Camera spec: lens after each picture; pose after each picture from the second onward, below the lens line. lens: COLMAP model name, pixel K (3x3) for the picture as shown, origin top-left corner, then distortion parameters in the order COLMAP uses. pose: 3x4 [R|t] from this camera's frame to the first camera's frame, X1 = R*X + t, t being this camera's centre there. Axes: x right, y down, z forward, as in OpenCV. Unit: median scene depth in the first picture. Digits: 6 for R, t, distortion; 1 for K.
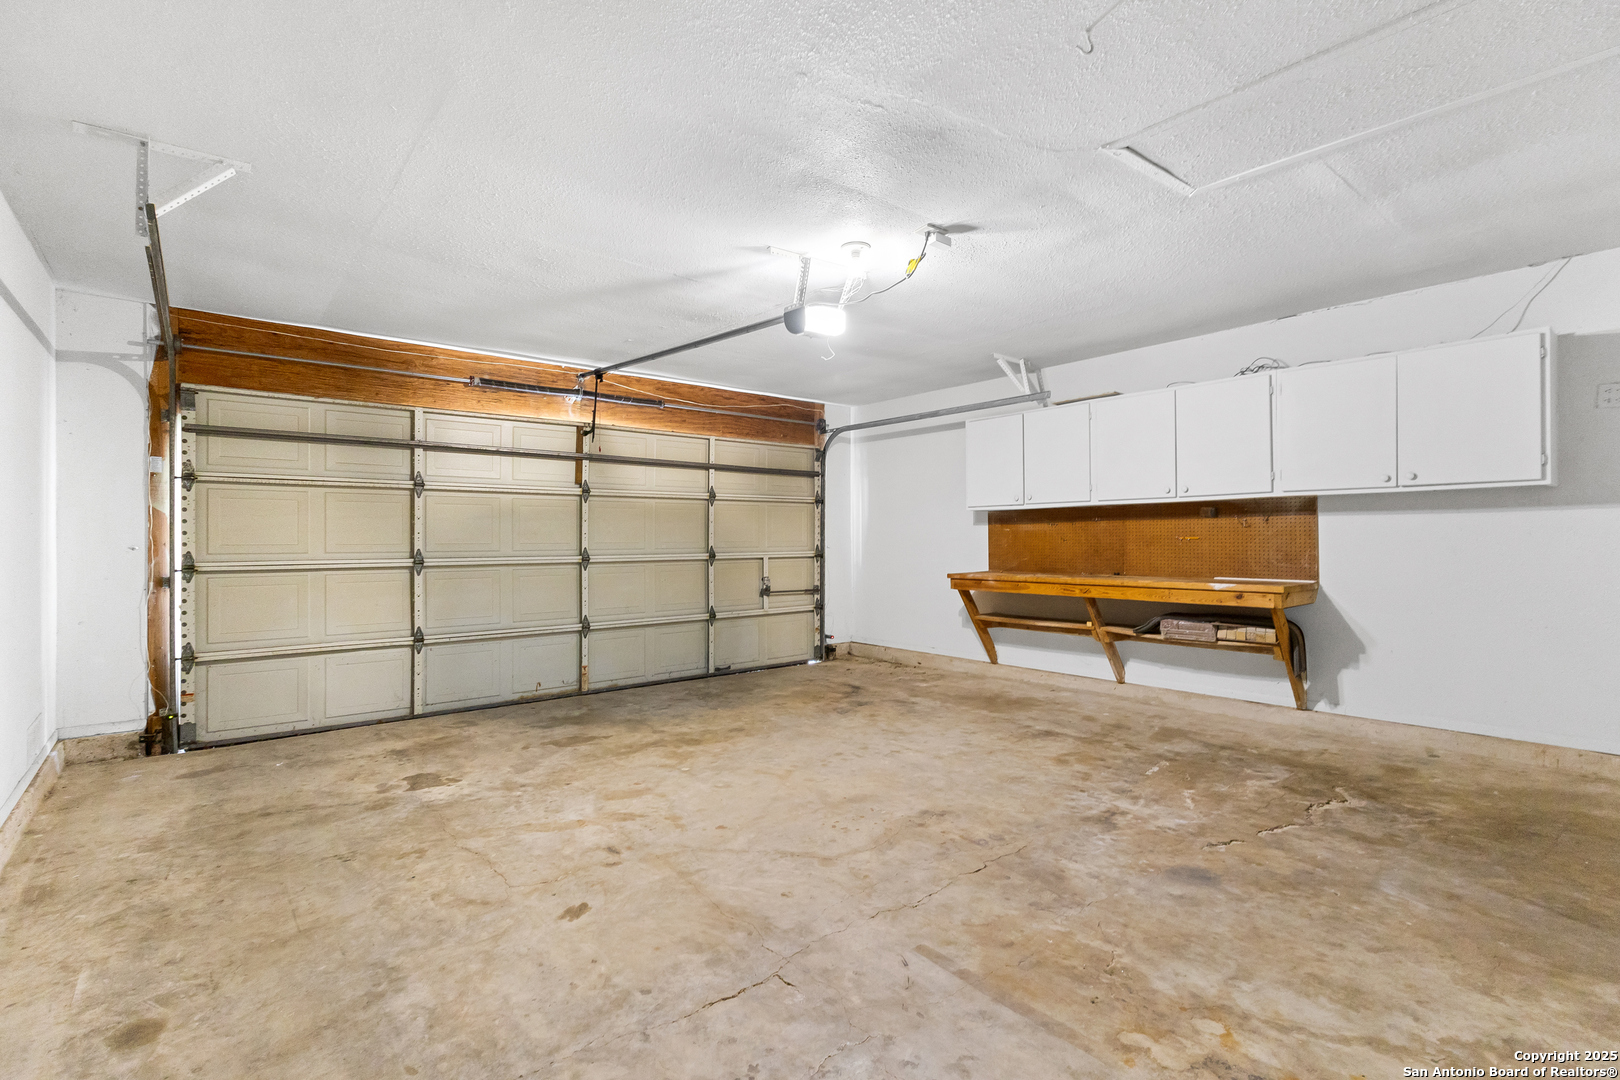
lens RADIAL K [[759.7, 0, 813.6], [0, 759.7, 539.8], [0, 0, 1]] dist [0.006628, 0.000313]
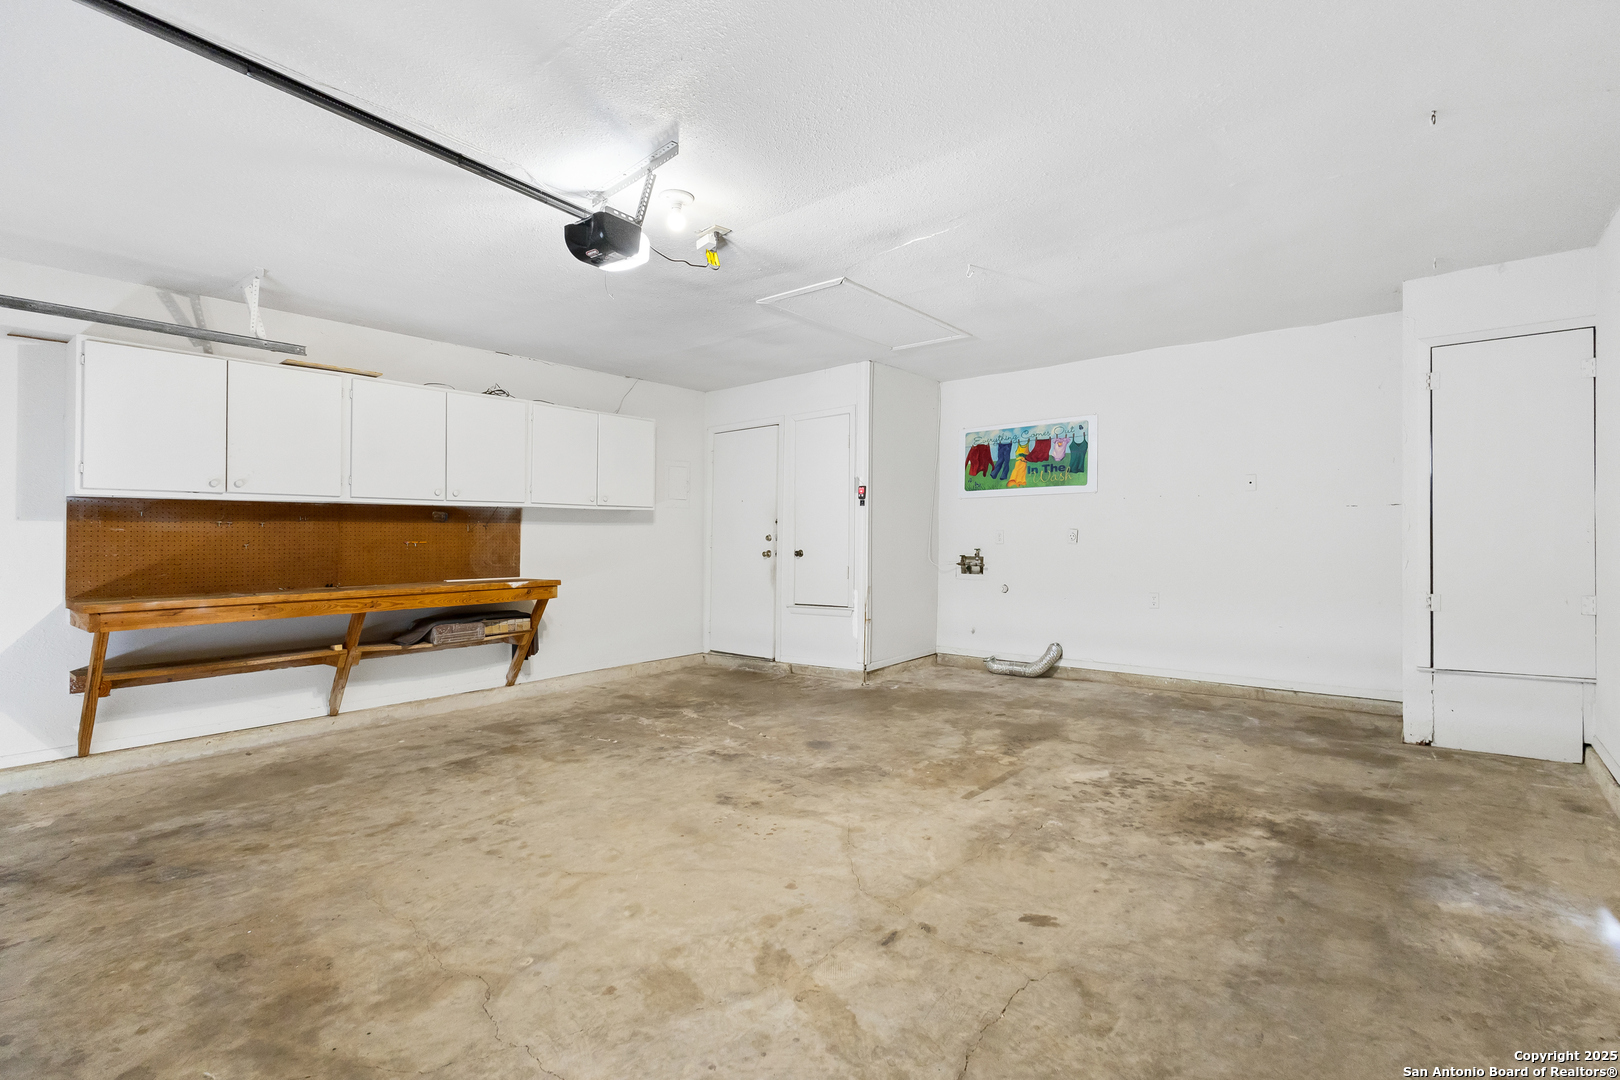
lens RADIAL K [[759.7, 0, 813.6], [0, 759.7, 539.8], [0, 0, 1]] dist [0.006628, 0.000313]
pose [[-0.210770, 0.014037, 0.977435, -0.890907], [0.014203, 0.999835, -0.011296, 0.019919], [-0.977433, 0.011502, -0.210935, 1.107484]]
